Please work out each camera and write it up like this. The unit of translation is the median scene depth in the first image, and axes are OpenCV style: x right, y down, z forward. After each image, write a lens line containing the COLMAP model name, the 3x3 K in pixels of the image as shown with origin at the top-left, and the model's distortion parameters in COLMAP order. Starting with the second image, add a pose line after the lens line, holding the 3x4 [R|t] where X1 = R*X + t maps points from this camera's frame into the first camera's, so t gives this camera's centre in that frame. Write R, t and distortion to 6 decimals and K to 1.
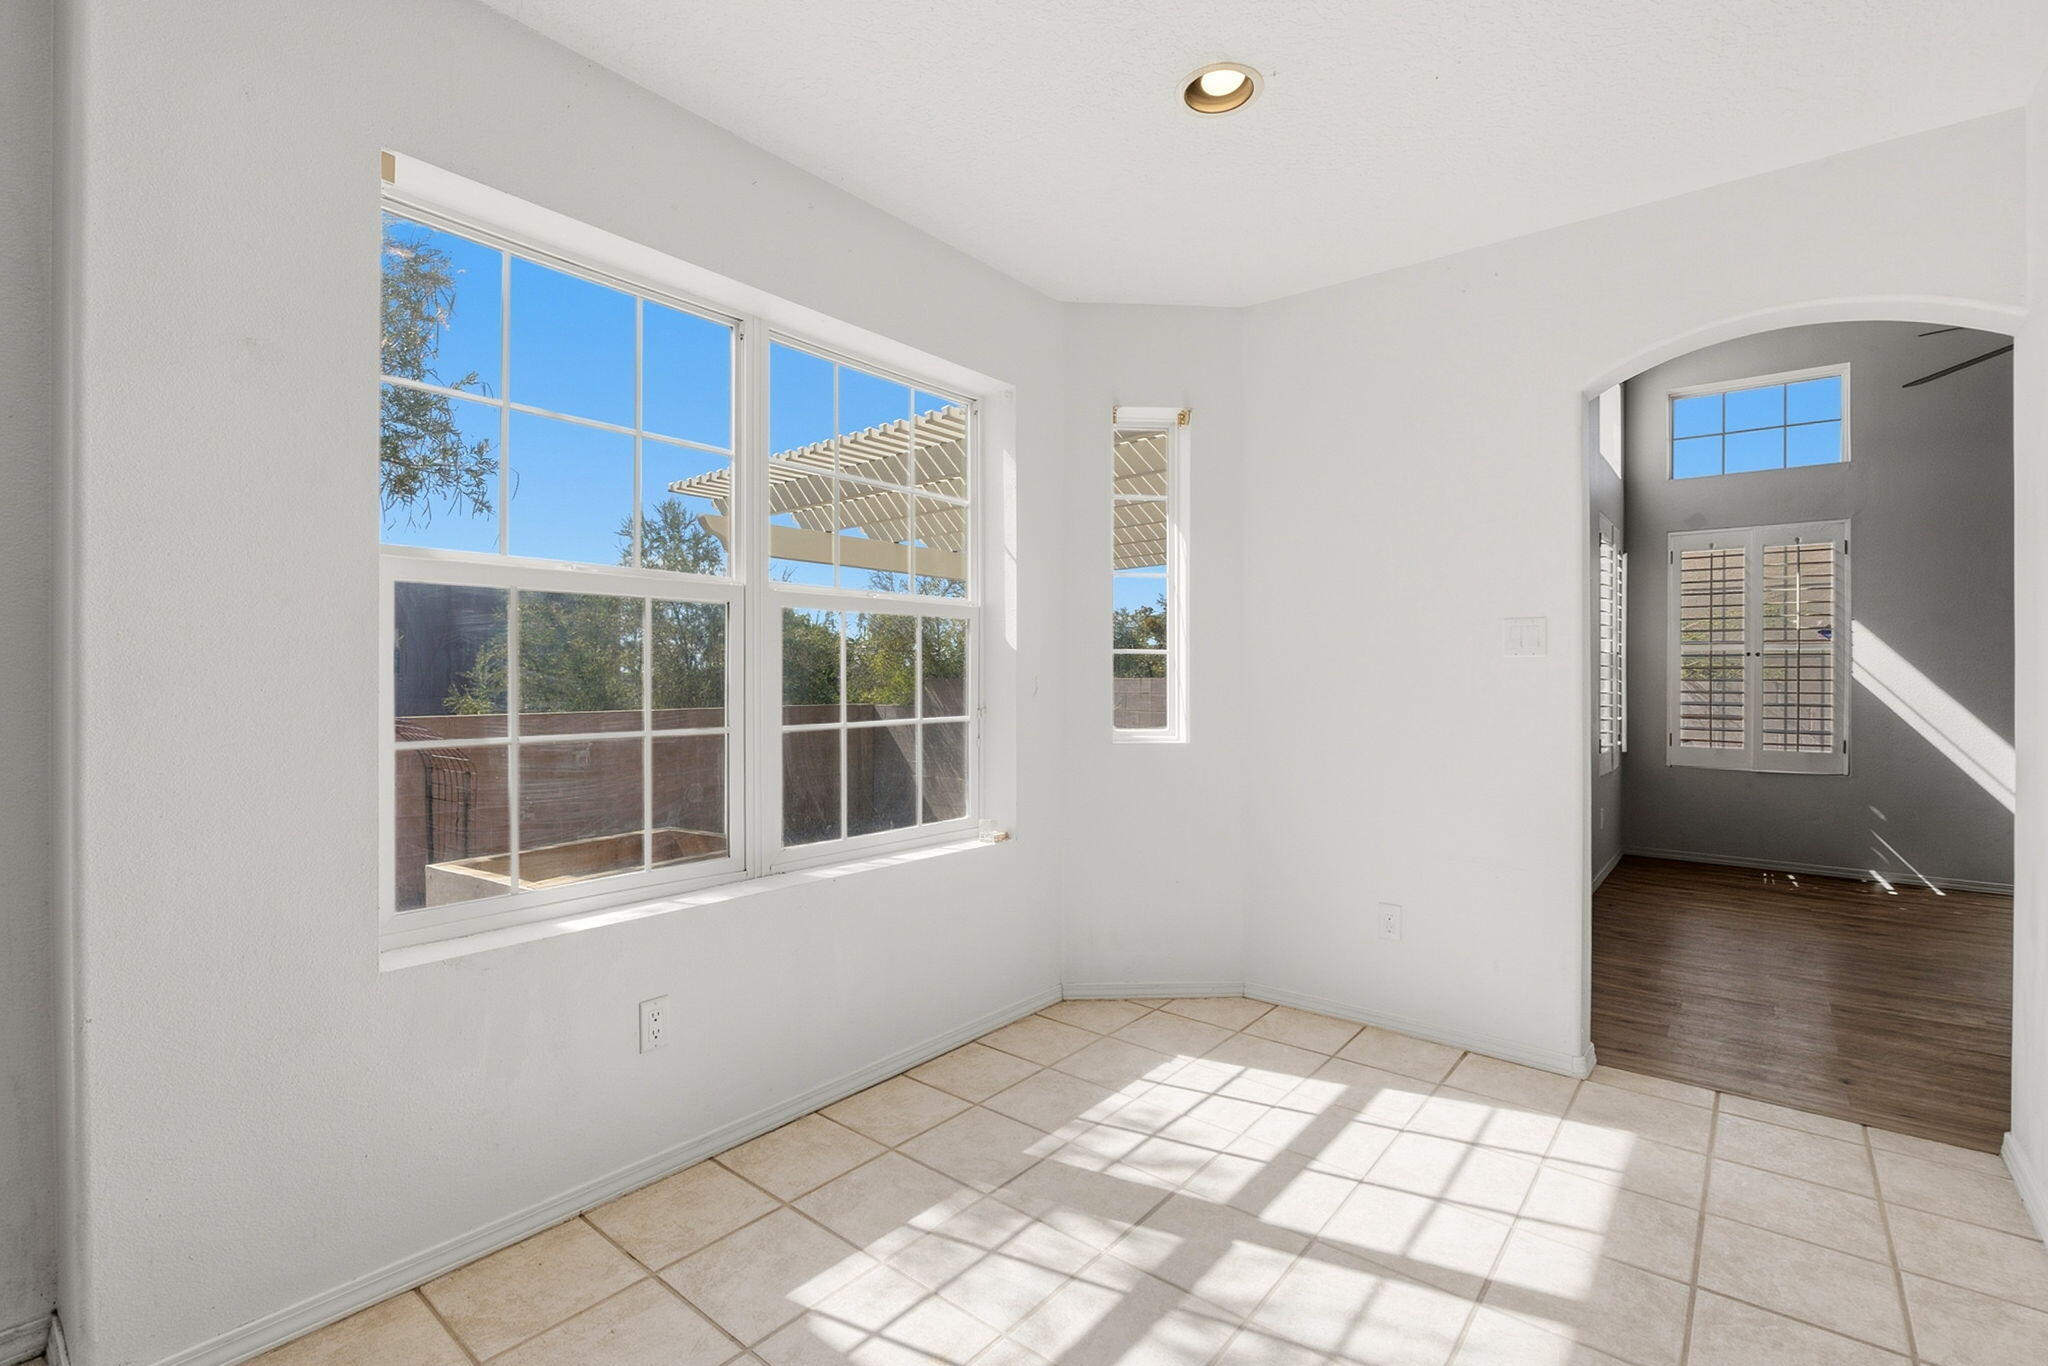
lens RADIAL K [[925.4, 0, 1013.5], [0, 925.4, 674.9], [0, 0, 1]] dist [-0.014996, 0.001590]
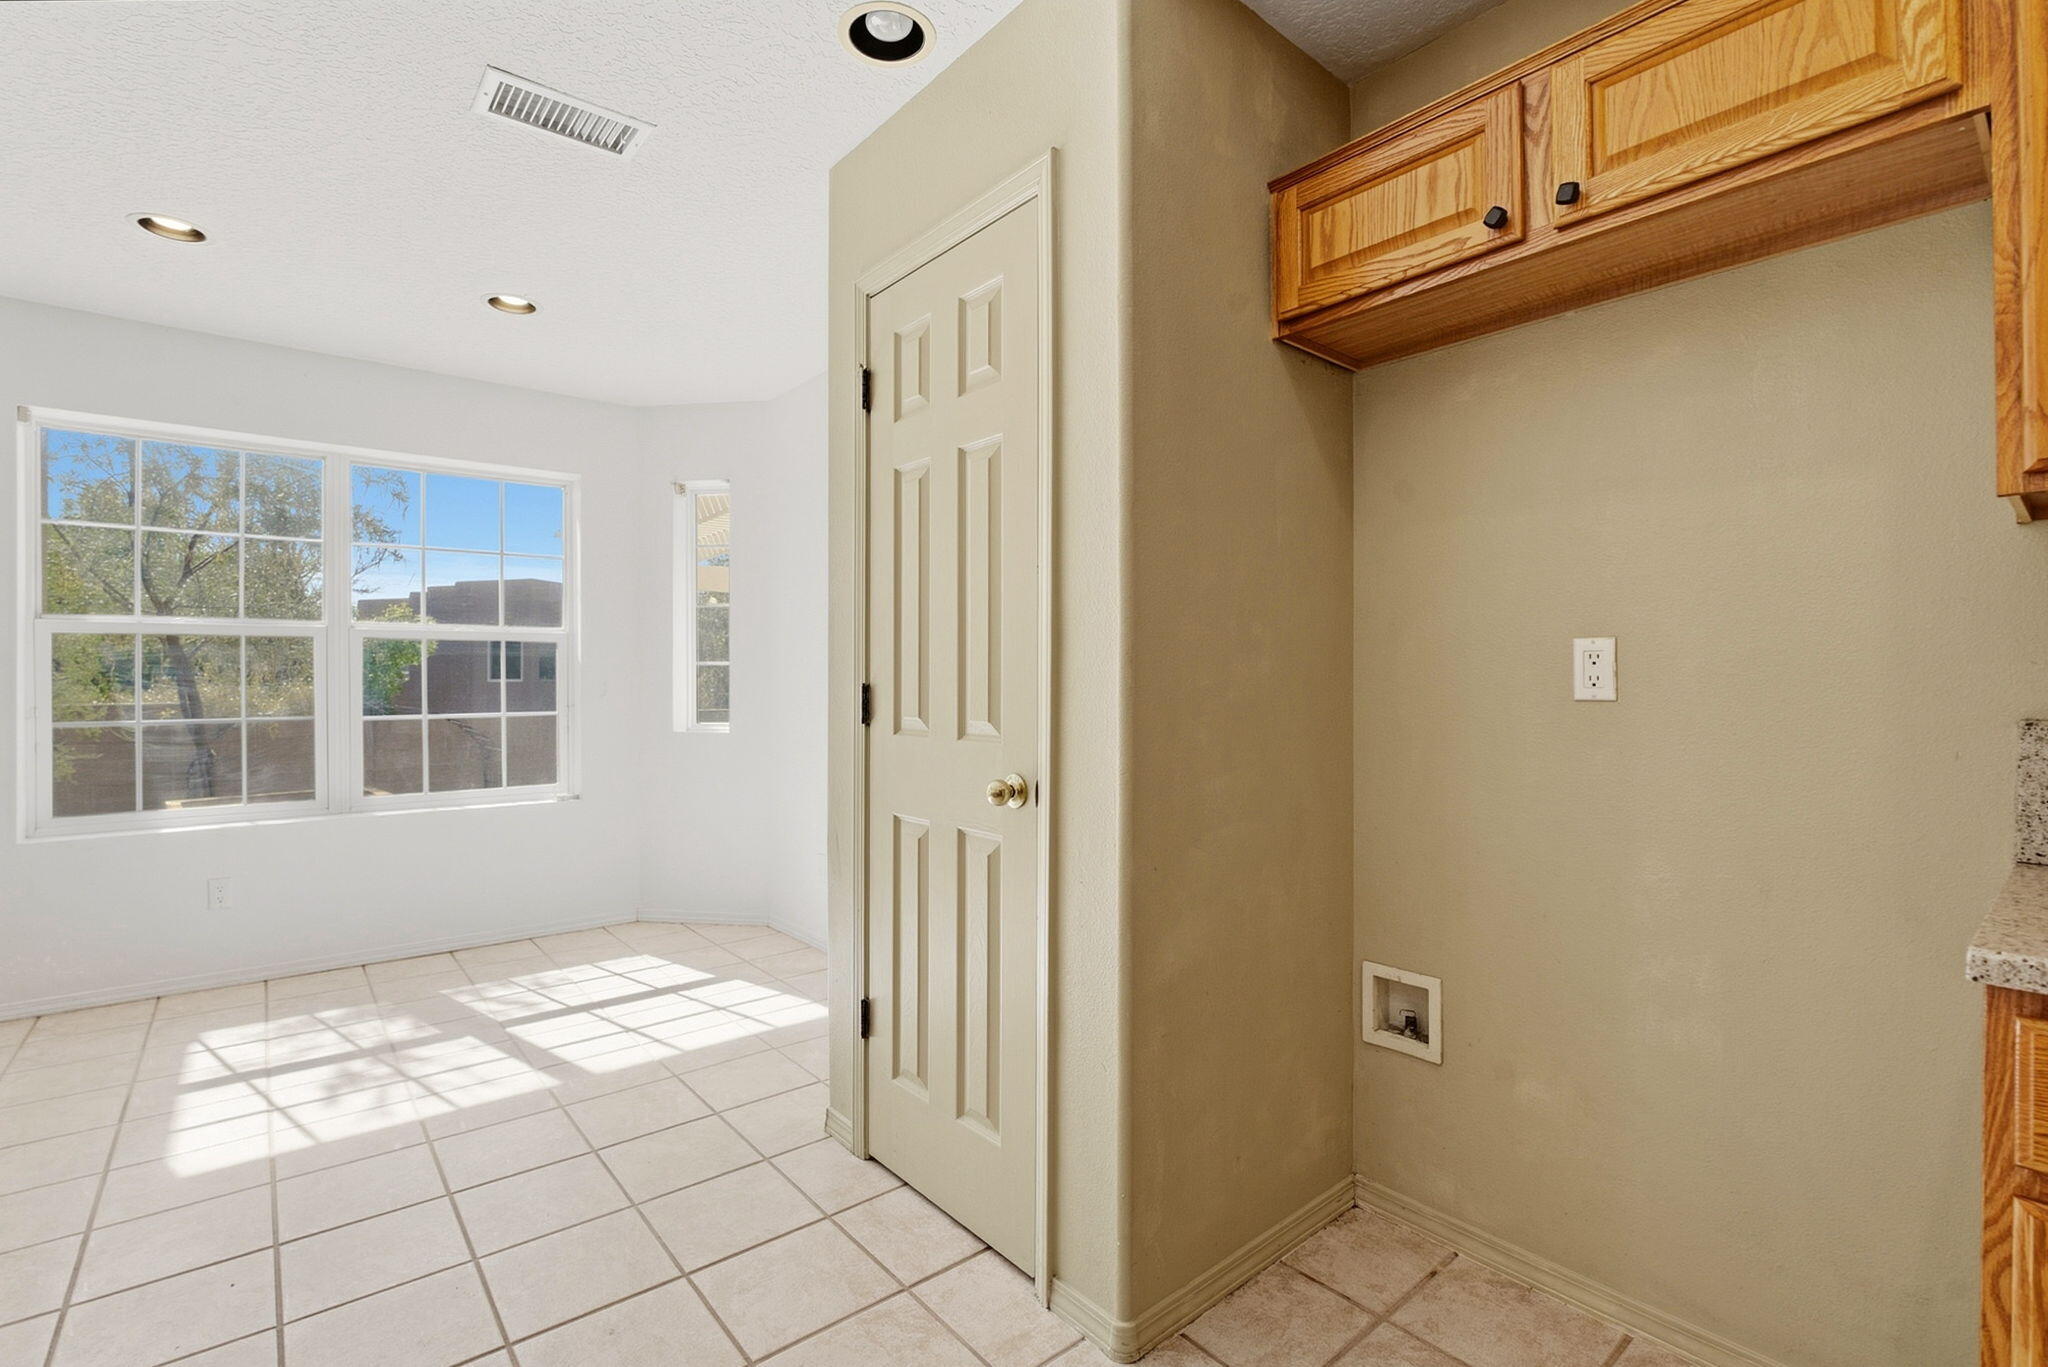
lens RADIAL K [[925.4, 0, 1012.0], [0, 925.4, 675.5], [0, 0, 1]] dist [-0.014996, 0.001590]
pose [[0.982119, -0.005066, -0.188194, 1.183817], [0.004695, 0.999986, -0.002417, -0.004454], [0.188204, 0.001491, 0.982129, -0.320316]]
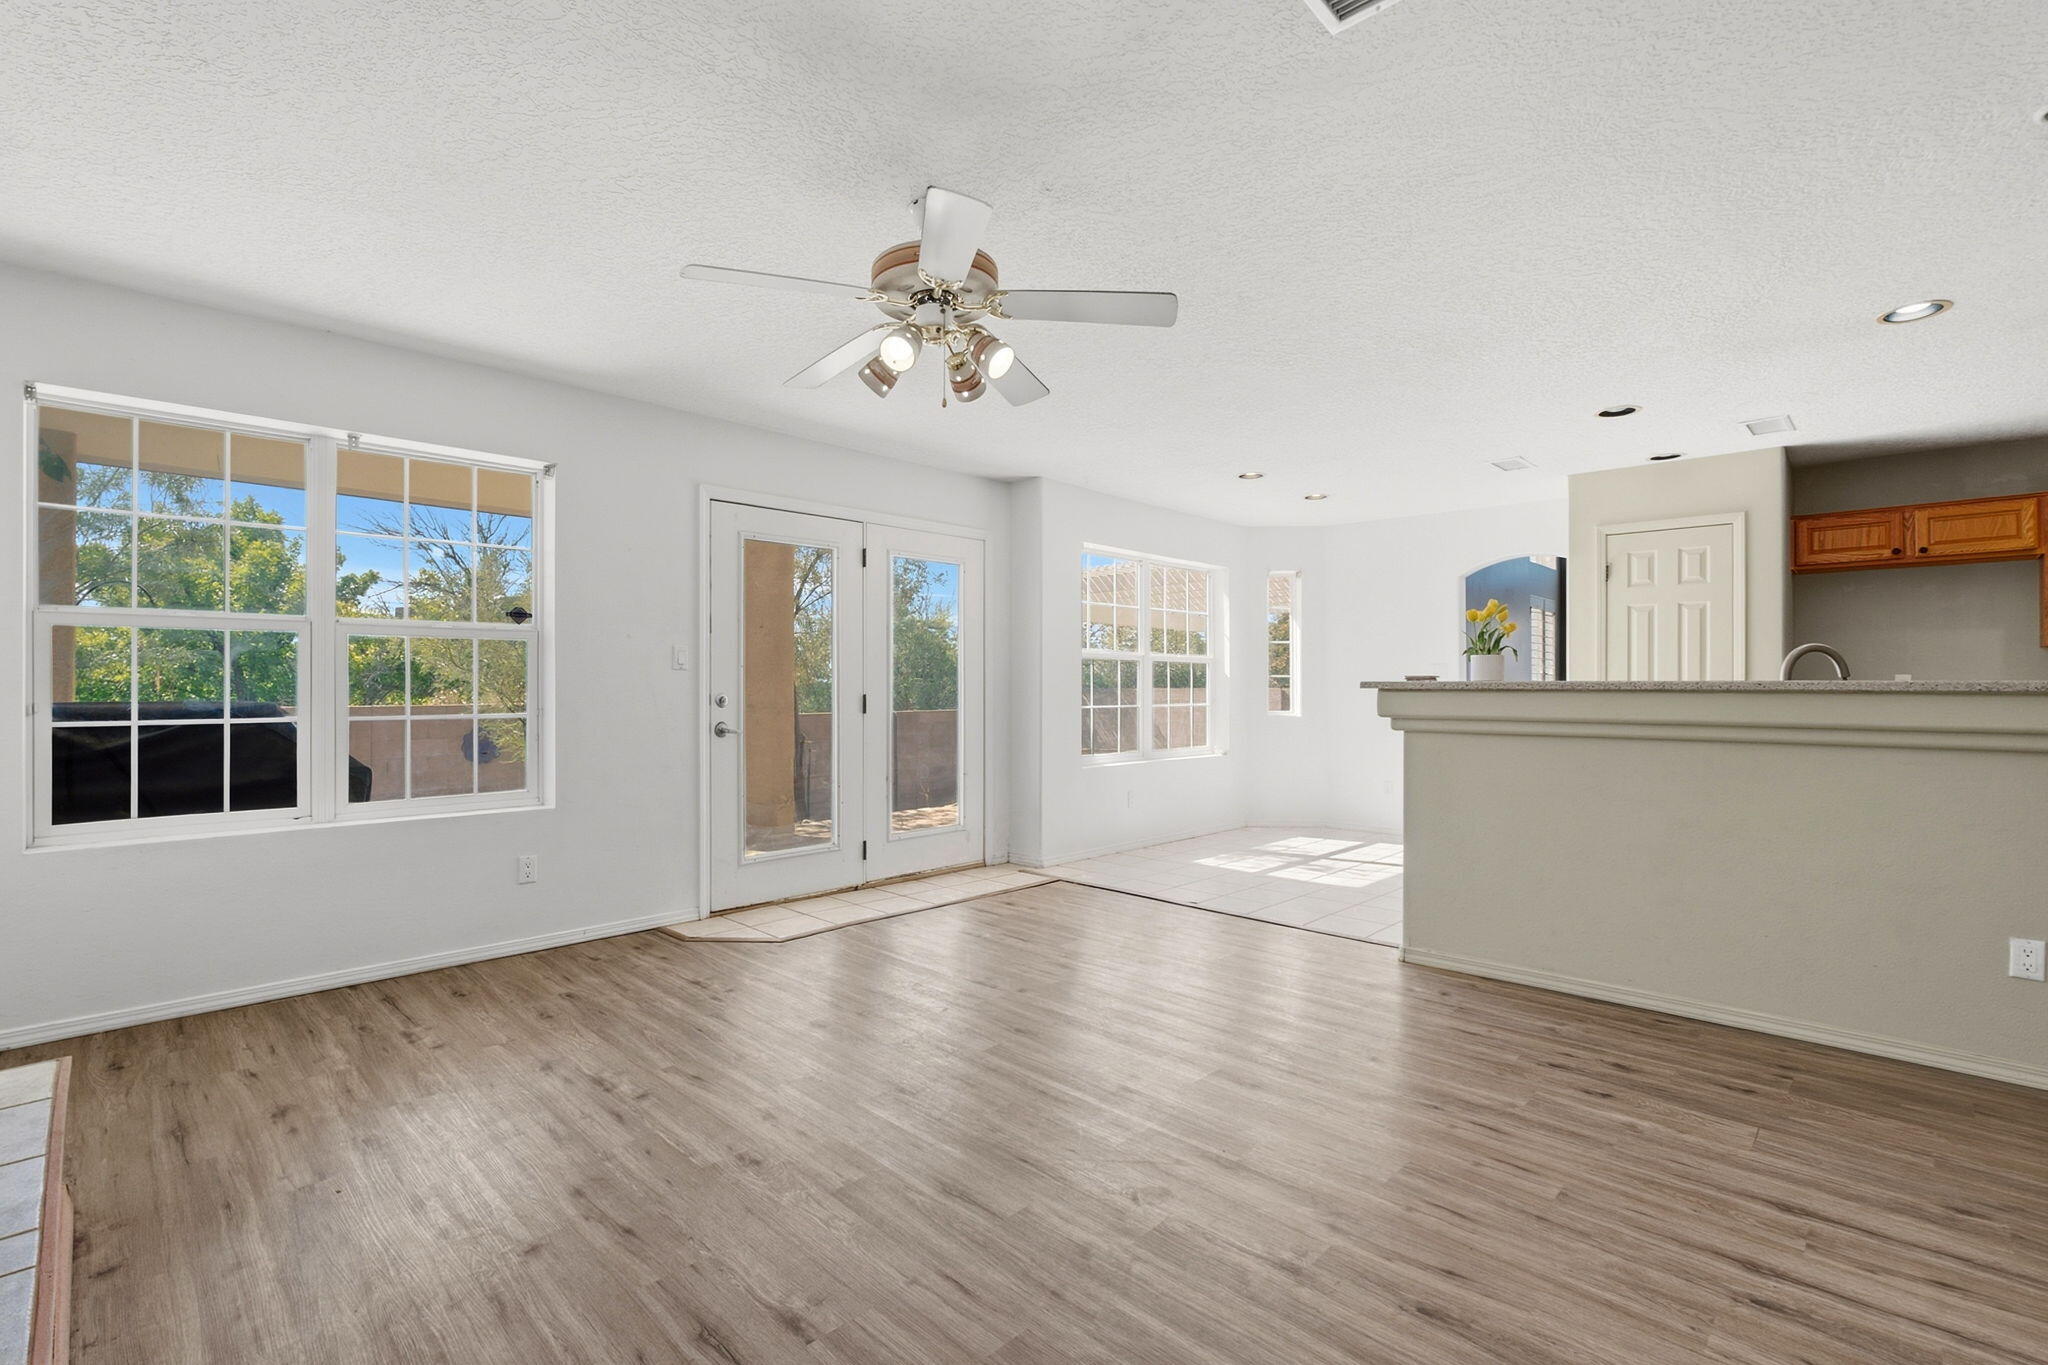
lens RADIAL K [[925.4, 0, 1018.6], [0, 925.4, 679.5], [0, 0, 1]] dist [-0.014996, 0.001590]
pose [[0.997216, -0.000426, -0.074571, -0.483652], [-0.000268, 0.999957, -0.009289, 0.005094], [0.074571, 0.009284, 0.997172, -1.913155]]
